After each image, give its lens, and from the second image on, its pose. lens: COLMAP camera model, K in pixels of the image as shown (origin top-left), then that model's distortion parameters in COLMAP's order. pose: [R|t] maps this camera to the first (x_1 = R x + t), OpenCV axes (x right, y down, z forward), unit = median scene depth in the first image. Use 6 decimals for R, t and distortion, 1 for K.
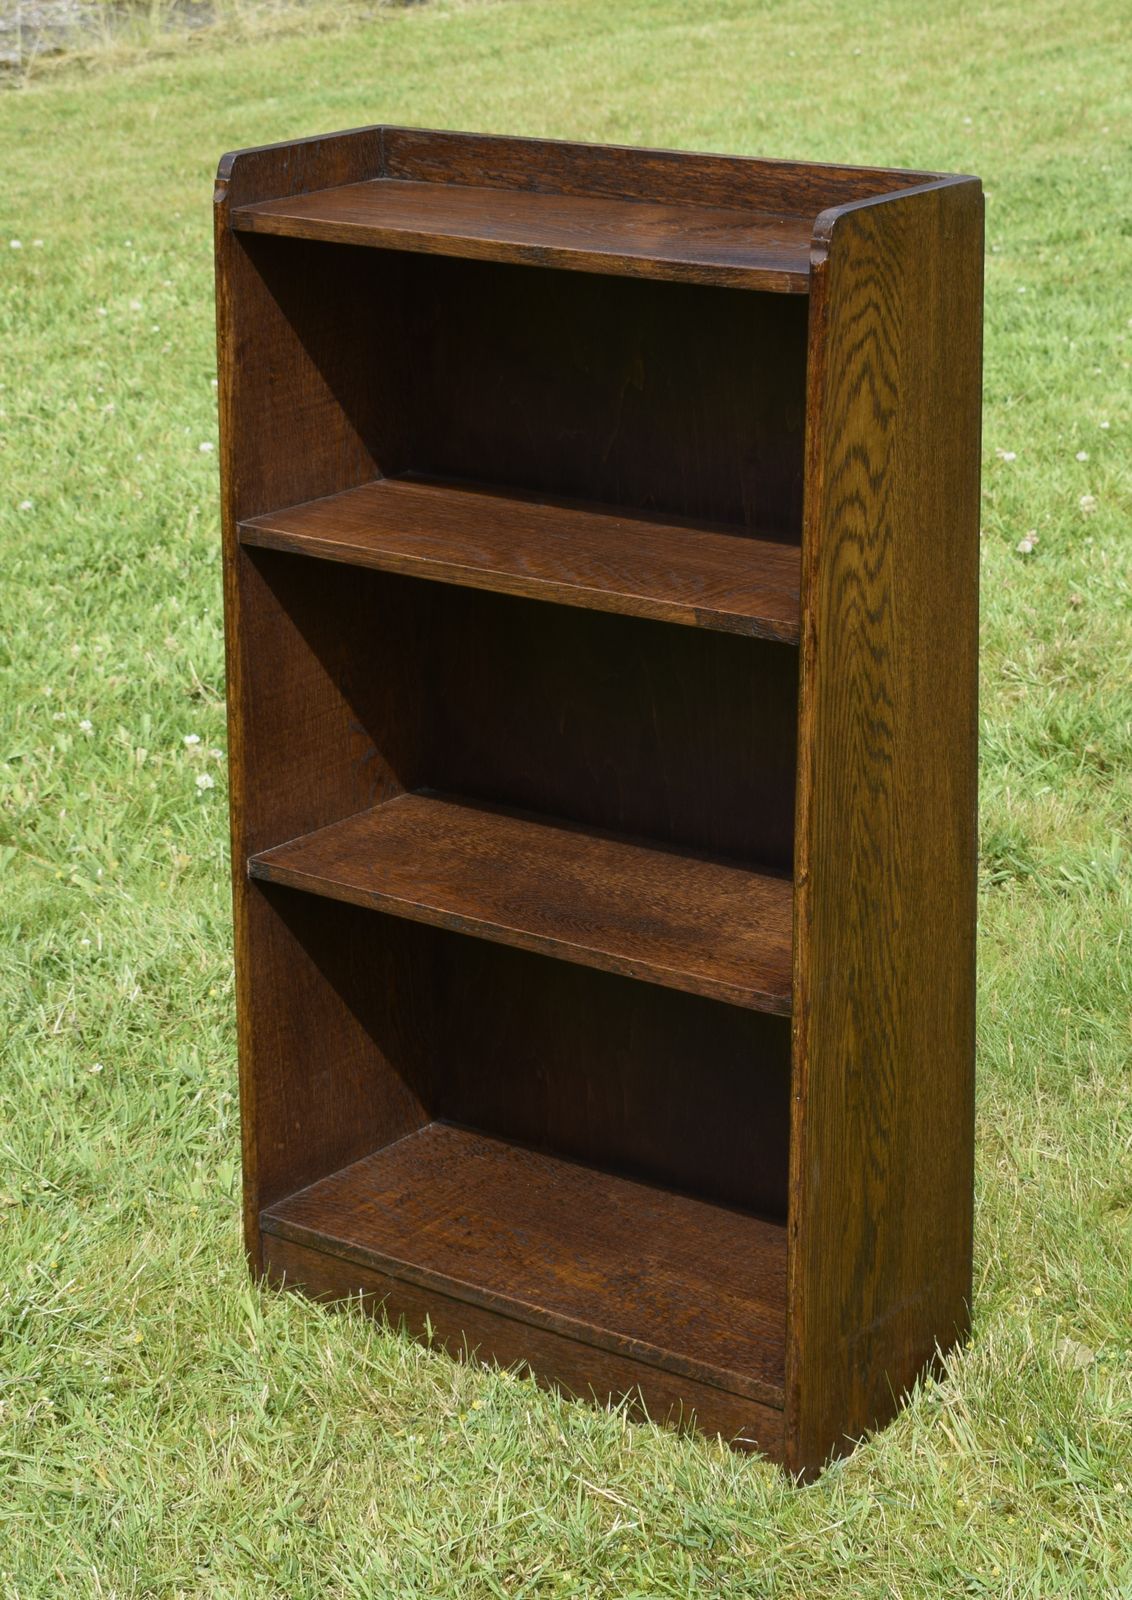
lens RADIAL K [[3465.3, 0, 662.4], [0, 3465.3, 830.9], [0, 0, 1]] dist [-0.003481, 0.000000]
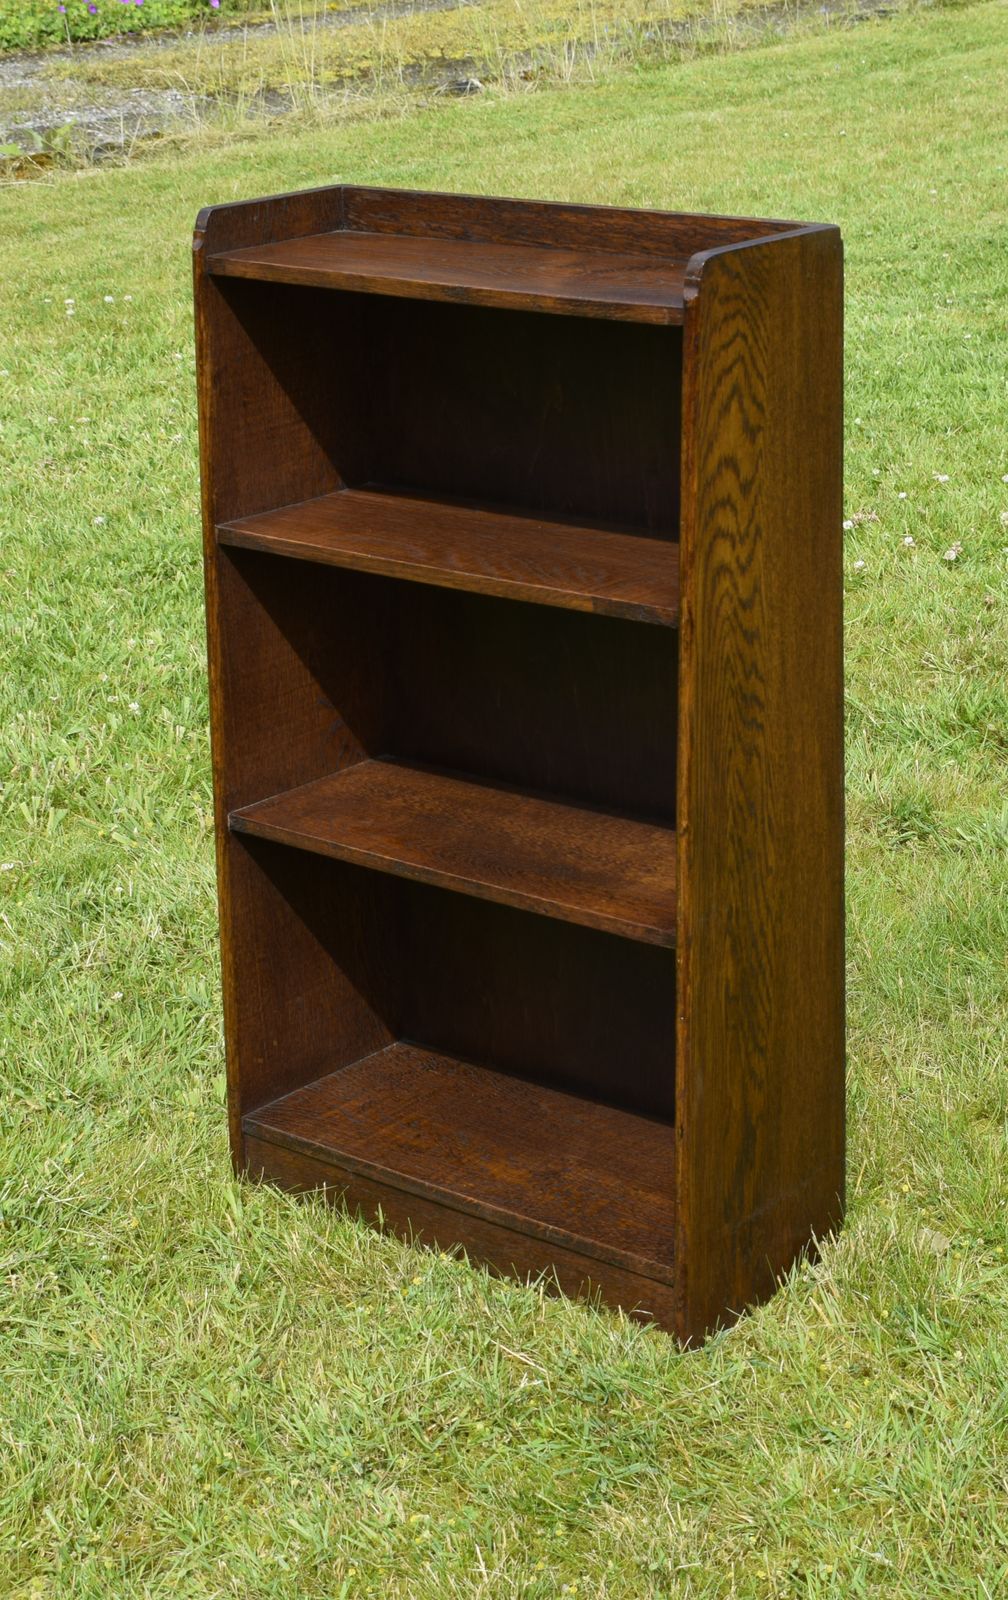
lens RADIAL K [[2985.4, 0, 641.7], [0, 2985.4, 837.6], [0, 0, 1]] dist [-0.004277, 0.000000]
pose [[0.999643, 0.003071, -0.026539, 0.049690], [-0.002851, 0.999961, 0.008304, 0.007743], [0.026563, -0.008225, 0.999613, -0.002804]]
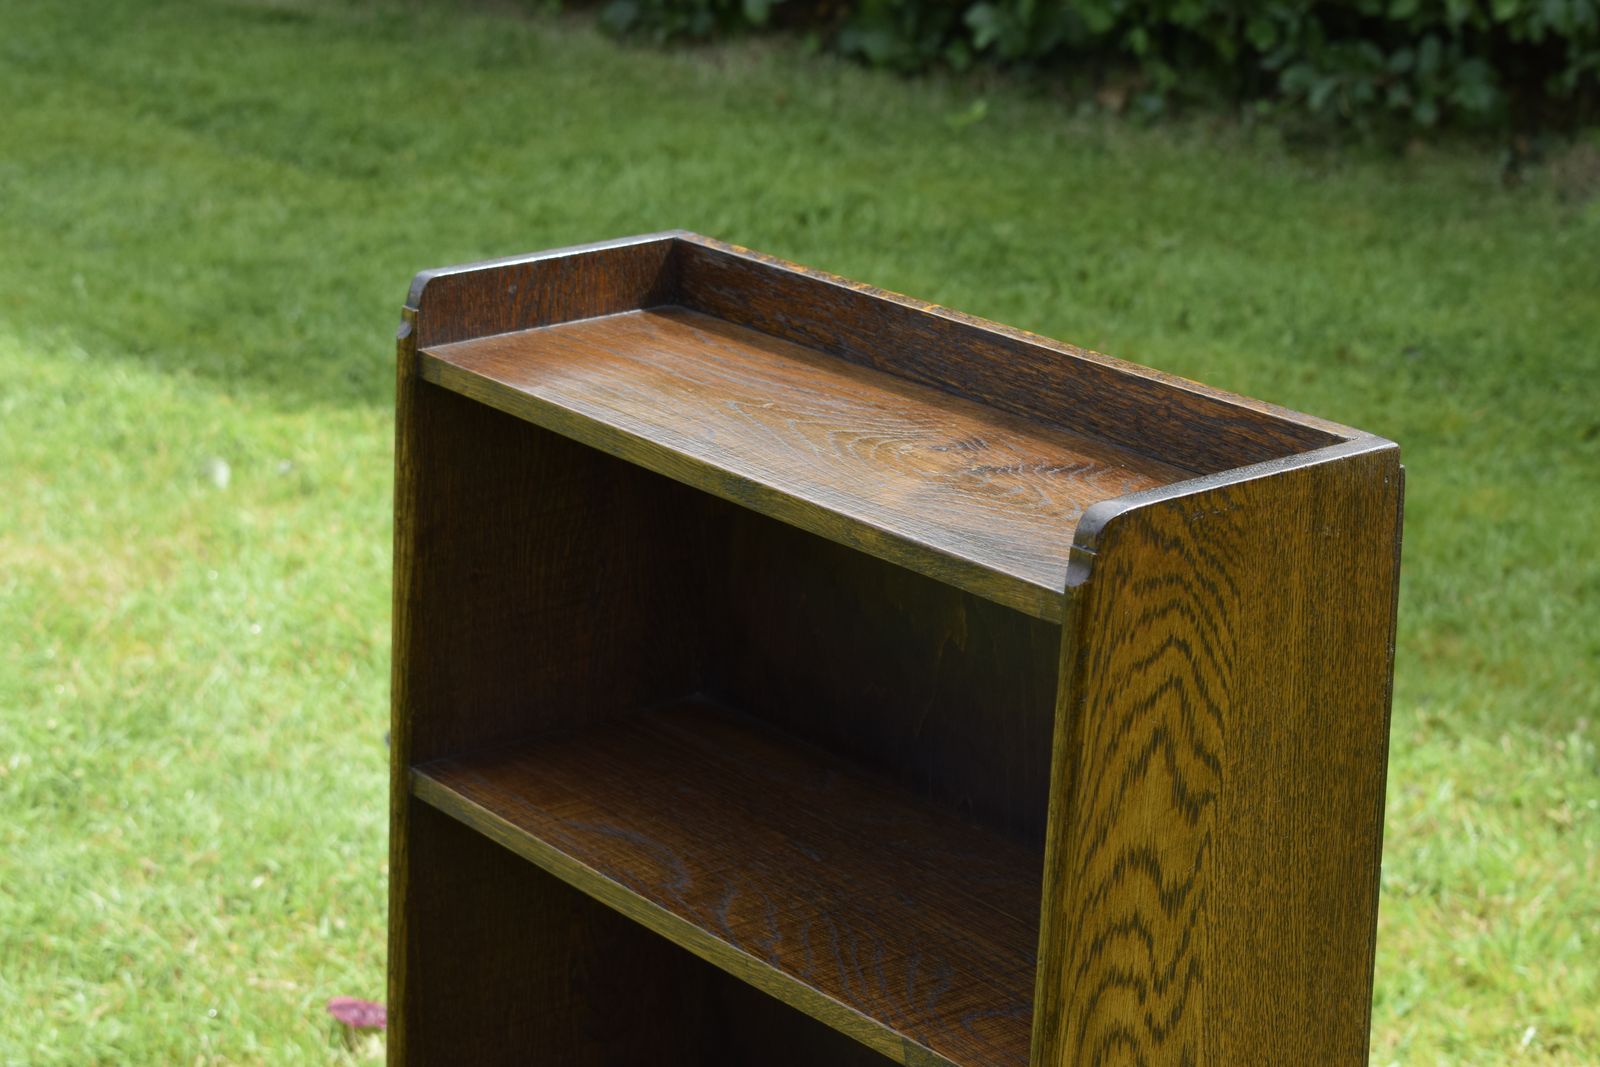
lens RADIAL K [[3610.3, 0, 813.6], [0, 3610.3, 546.4], [0, 0, 1]] dist [-0.017435, 0.000000]
pose [[0.964365, 0.103922, -0.243312, 0.143884], [-0.110124, 0.993846, -0.011992, -0.140197], [0.240569, 0.038359, 0.969874, 0.294564]]
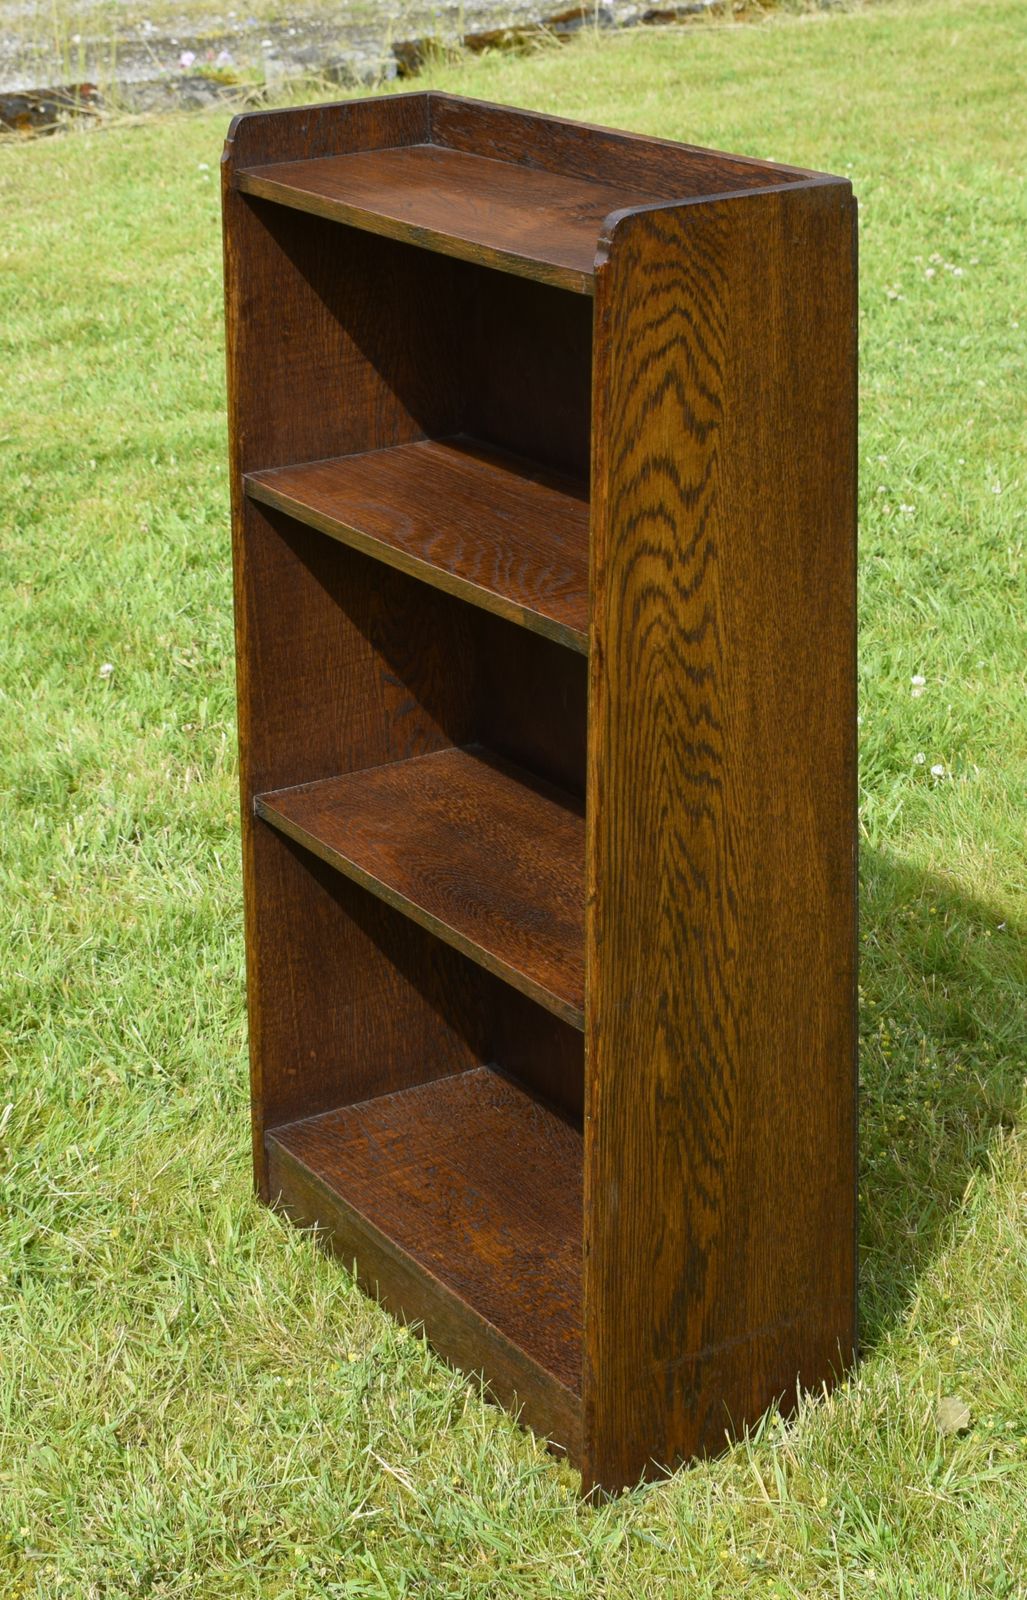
lens RADIAL K [[3120.4, 0, 582.4], [0, 3120.4, 813.8], [0, 0, 1]] dist [-0.022403, 0.000000]
pose [[0.929722, 0.121182, -0.347752, 0.317811], [-0.105230, 0.992356, 0.064474, -0.061357], [0.352907, -0.023349, 0.935367, 0.171450]]
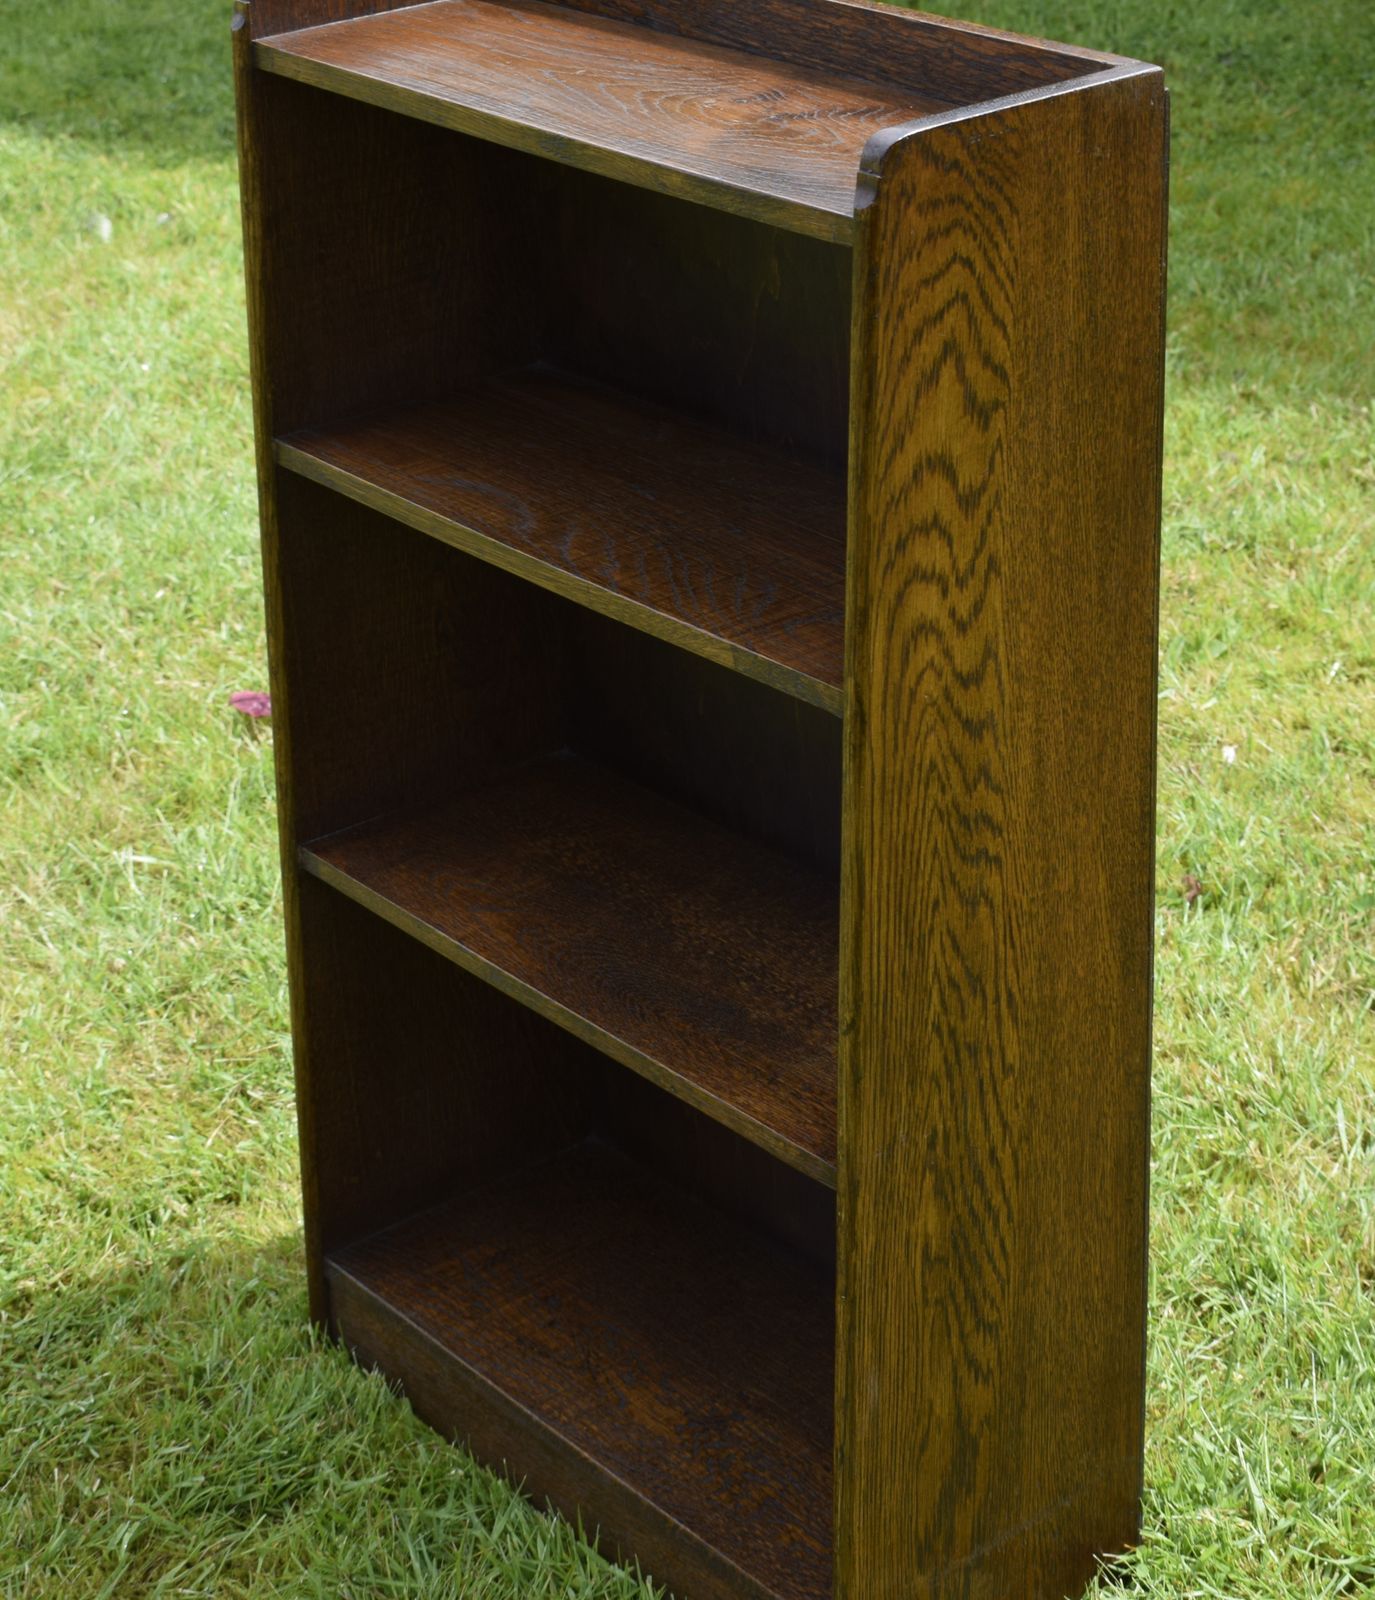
lens RADIAL K [[3388.1, 0, 780.5], [0, 3388.1, 790.5], [0, 0, 1]] dist [-0.012704, 0.000000]
pose [[0.974136, 0.086842, -0.208611, 0.161968], [-0.061408, 0.990197, 0.125452, -0.117420], [0.217460, -0.109397, 0.969919, 0.283291]]
